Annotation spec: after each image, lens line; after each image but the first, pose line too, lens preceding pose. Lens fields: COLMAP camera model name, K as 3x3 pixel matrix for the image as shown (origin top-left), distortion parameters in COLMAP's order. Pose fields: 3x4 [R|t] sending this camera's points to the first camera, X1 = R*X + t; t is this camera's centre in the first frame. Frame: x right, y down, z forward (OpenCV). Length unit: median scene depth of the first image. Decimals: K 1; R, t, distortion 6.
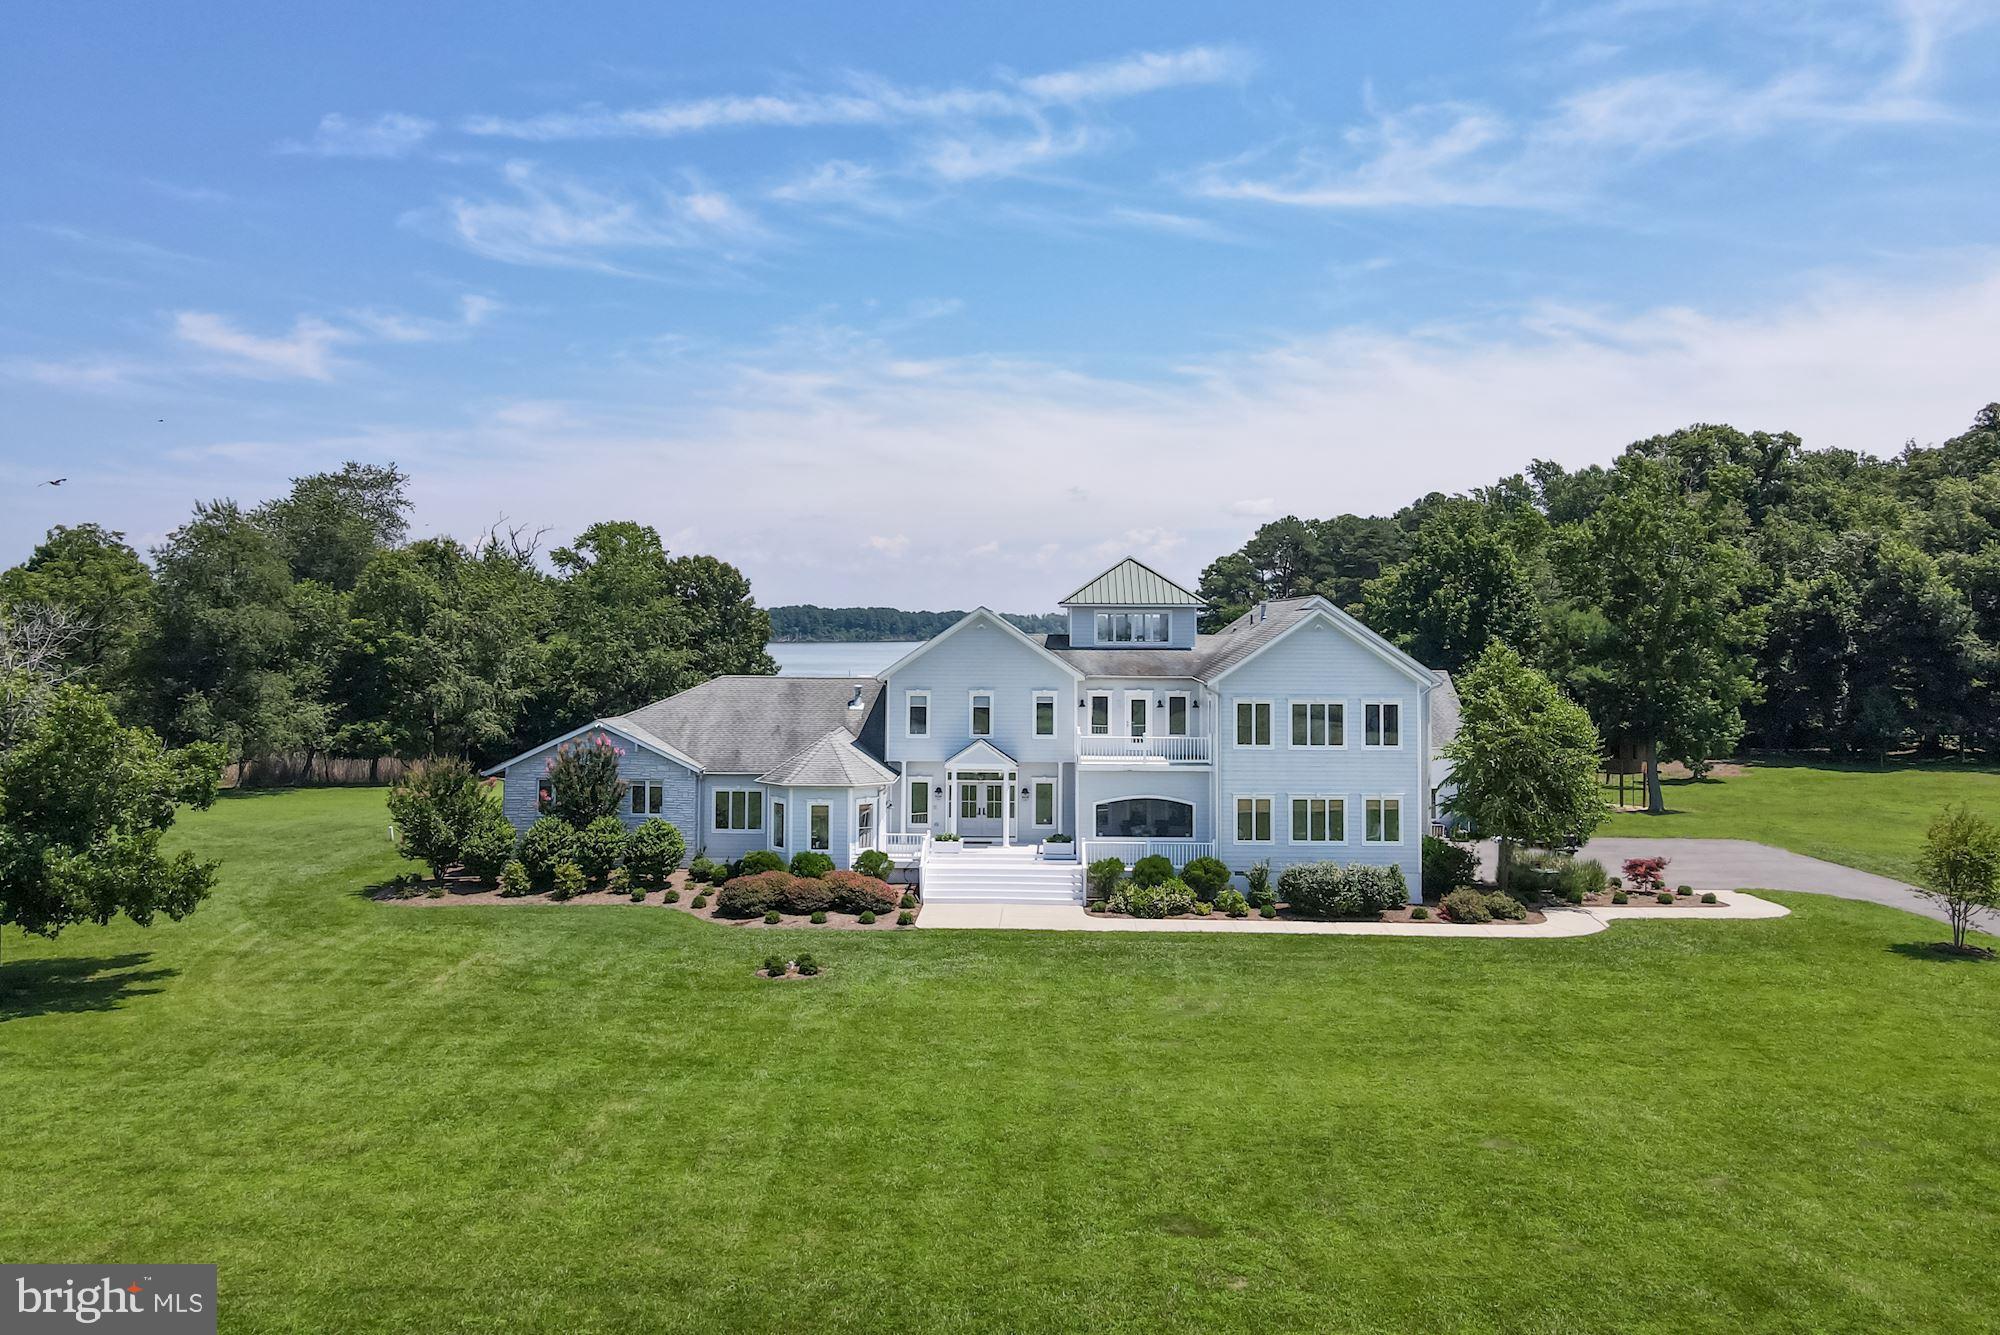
lens RADIAL K [[1483.5, 0, 991.7], [0, 1483.5, 573.9], [0, 0, 1]] dist [0.009549, 0.012480]
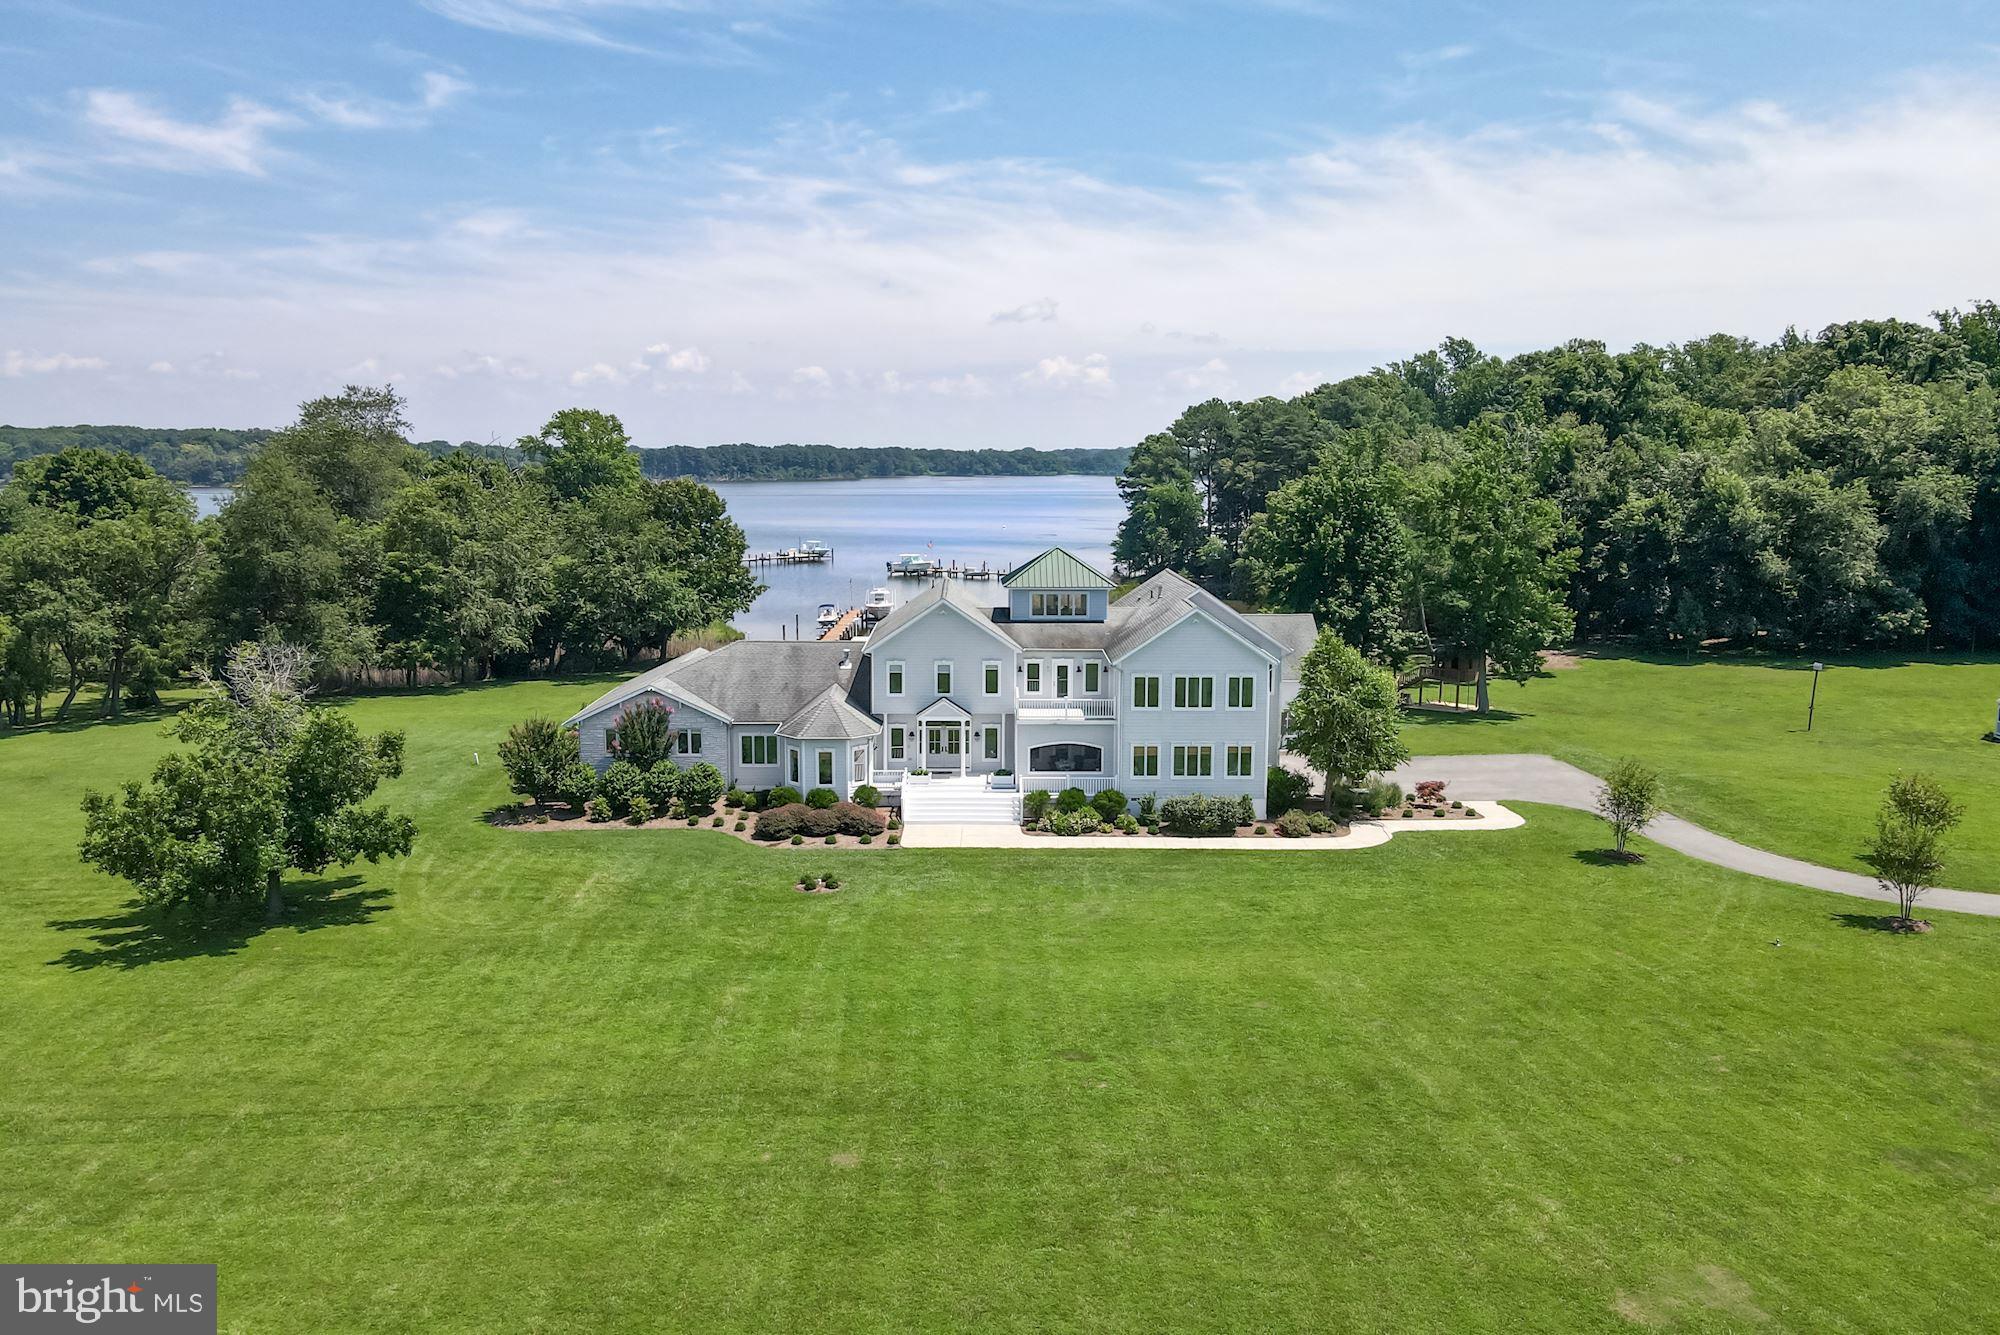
lens RADIAL K [[1483.5, 0, 990.6], [0, 1483.5, 661.2], [0, 0, 1]] dist [0.009549, 0.012480]
pose [[0.999141, -0.007451, 0.040773, -0.020610], [0.000319, 0.985065, 0.172185, -0.159585], [-0.041447, -0.172024, 0.984220, -0.319701]]
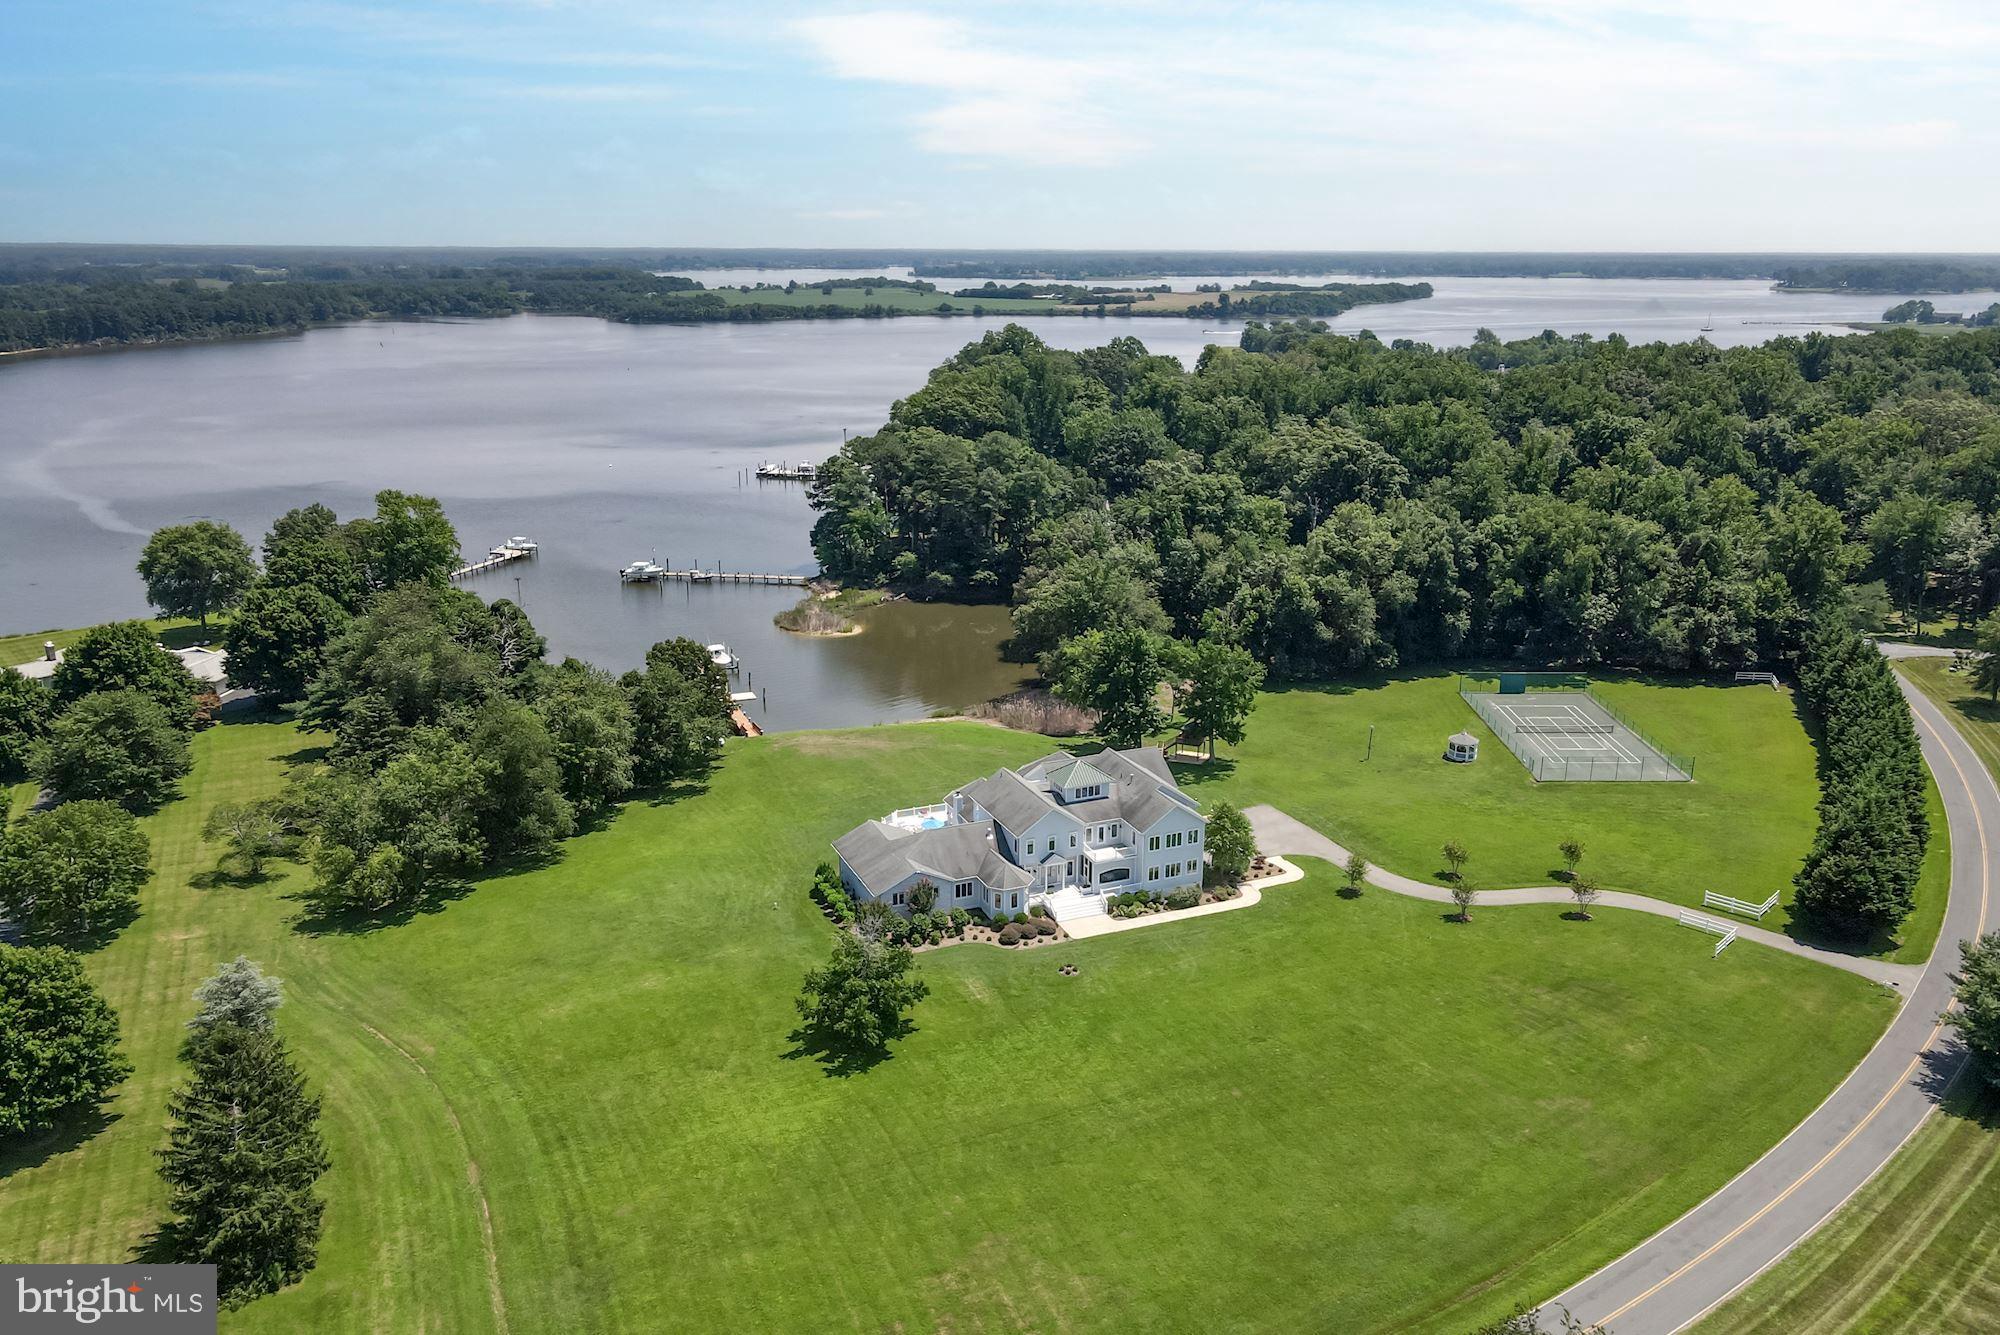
lens RADIAL K [[1483.5, 0, 1005.9], [0, 1483.5, 667.0], [0, 0, 1]] dist [0.009549, 0.012480]
pose [[0.907477, -0.121876, 0.402035, -1.215977], [-0.008695, 0.951339, 0.308023, -1.121892], [-0.420012, -0.283019, 0.862259, -1.287813]]
